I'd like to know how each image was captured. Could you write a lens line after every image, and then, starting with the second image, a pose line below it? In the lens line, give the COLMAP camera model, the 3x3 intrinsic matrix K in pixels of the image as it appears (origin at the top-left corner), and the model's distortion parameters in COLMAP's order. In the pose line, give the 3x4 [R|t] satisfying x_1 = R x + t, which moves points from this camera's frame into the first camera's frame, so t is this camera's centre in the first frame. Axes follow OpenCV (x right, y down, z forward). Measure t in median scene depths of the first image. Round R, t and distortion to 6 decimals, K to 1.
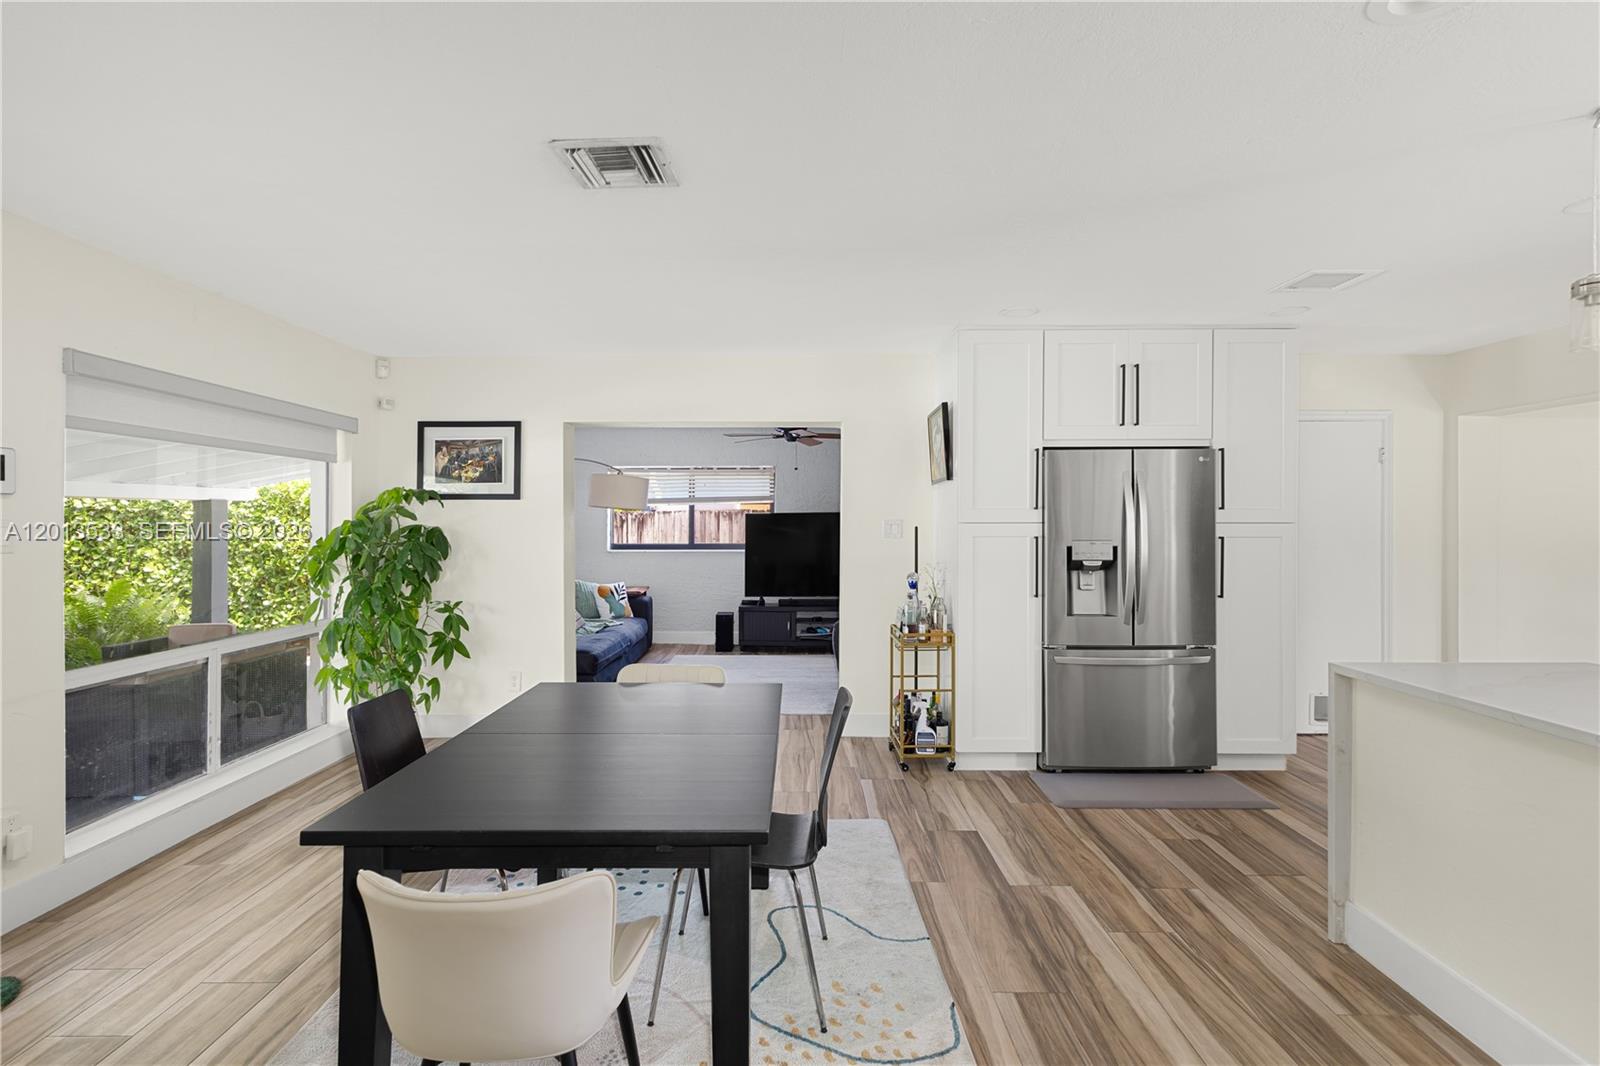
lens RADIAL K [[768.6, 0, 784.7], [0, 768.6, 519.6], [0, 0, 1]] dist [0.001592, -0.000152]
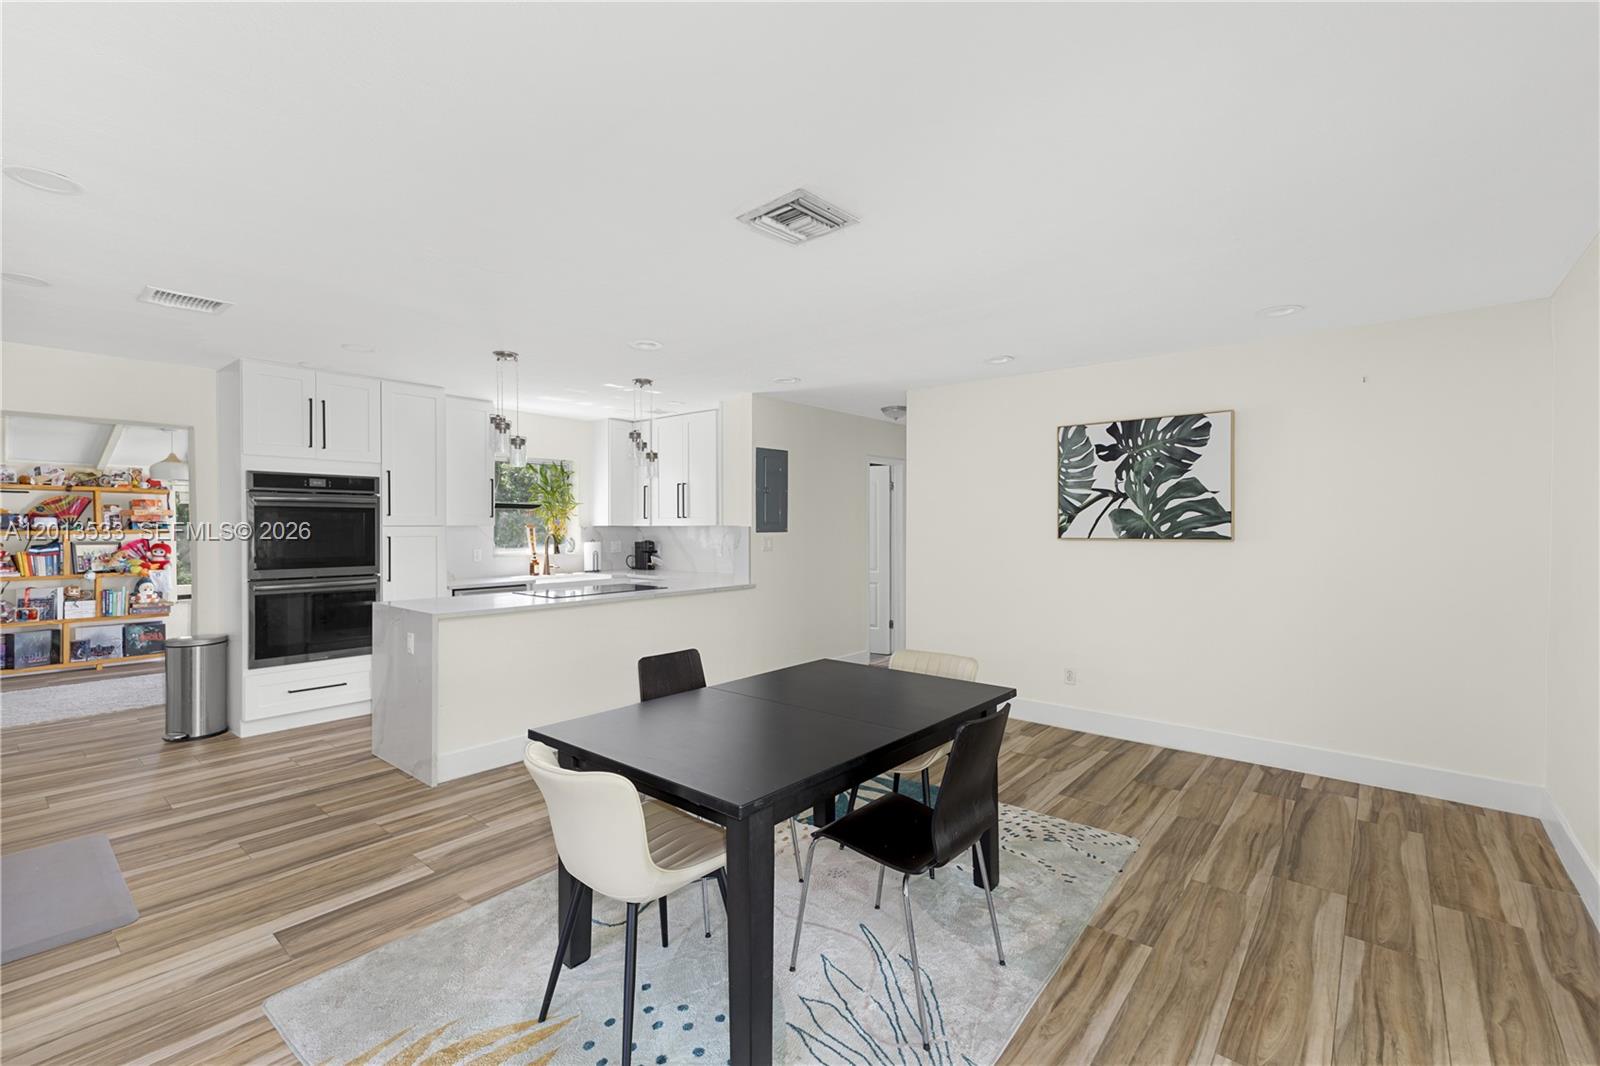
lens RADIAL K [[688.0, 0, 812.1], [0, 688.0, 526.2], [0, 0, 1]] dist [-0.000035, -0.000835]
pose [[-0.784754, 0.001900, 0.619804, -0.439806], [0.000779, 0.999998, -0.002079, 0.004247], [-0.619807, -0.001148, -0.784754, 0.901723]]
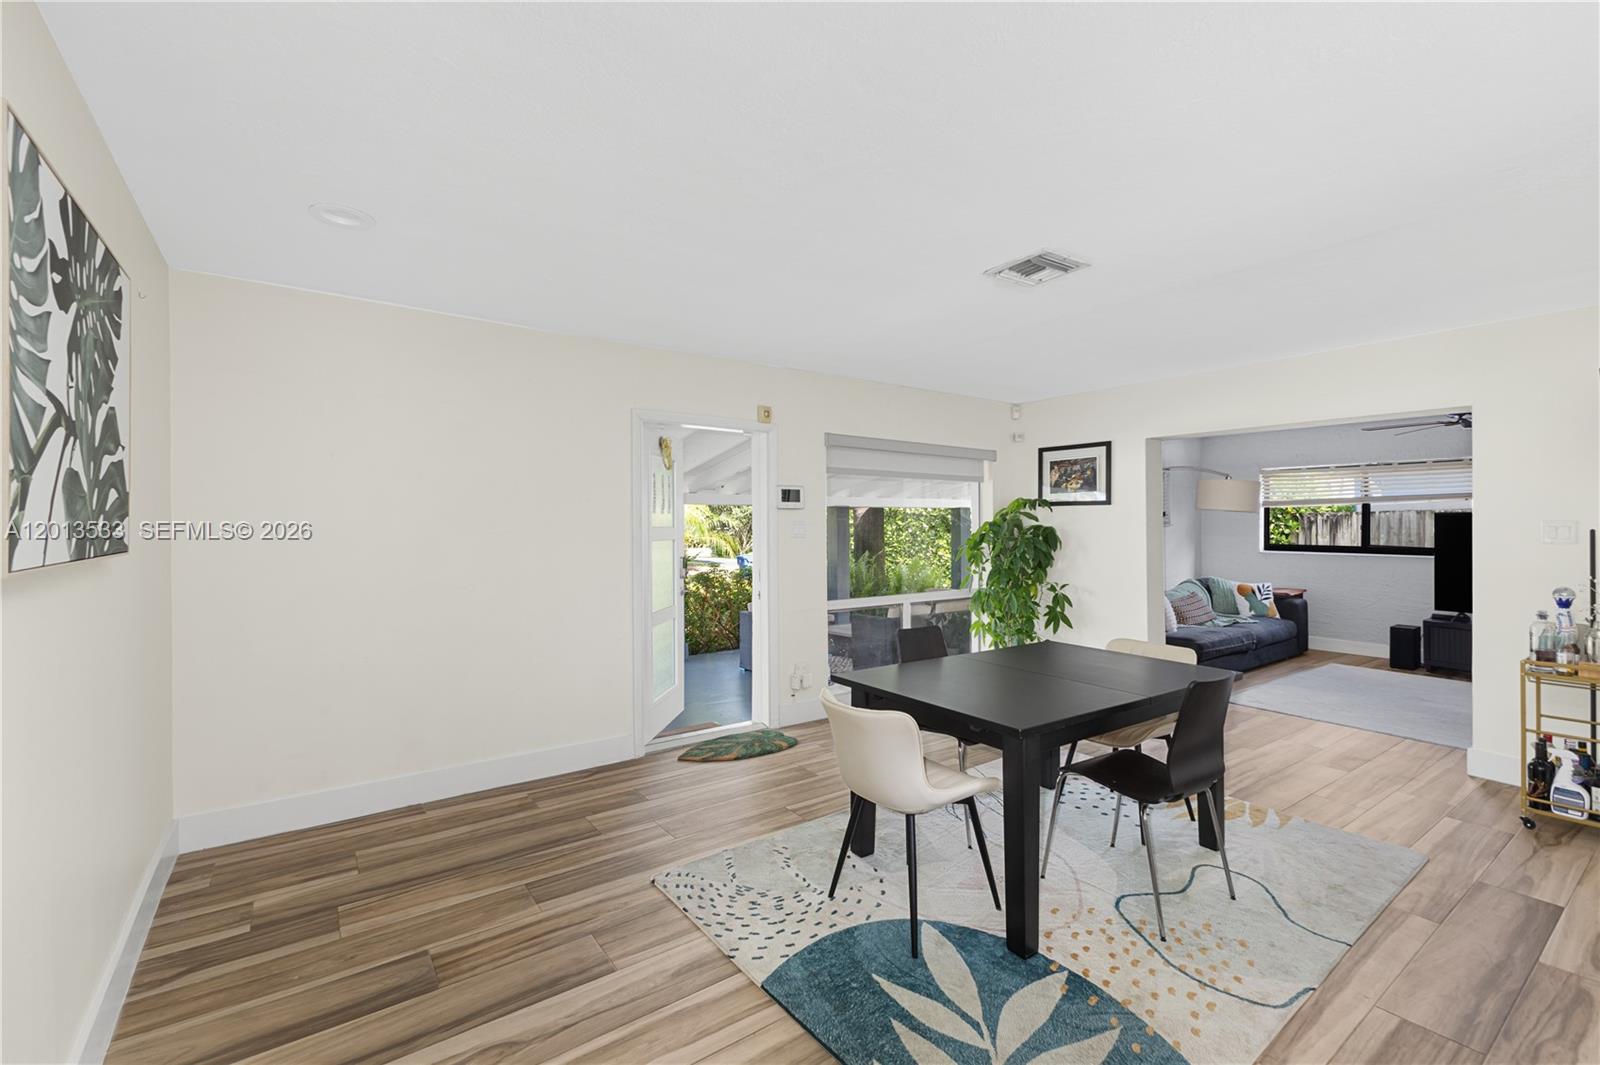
lens RADIAL K [[688.0, 0, 812.1], [0, 688.0, 525.7], [0, 0, 1]] dist [-0.000035, -0.000835]
pose [[0.598827, 0.005120, -0.800862, 0.272578], [0.000776, 0.999975, 0.006973, -0.000632], [0.800878, -0.004797, 0.598808, -0.045440]]
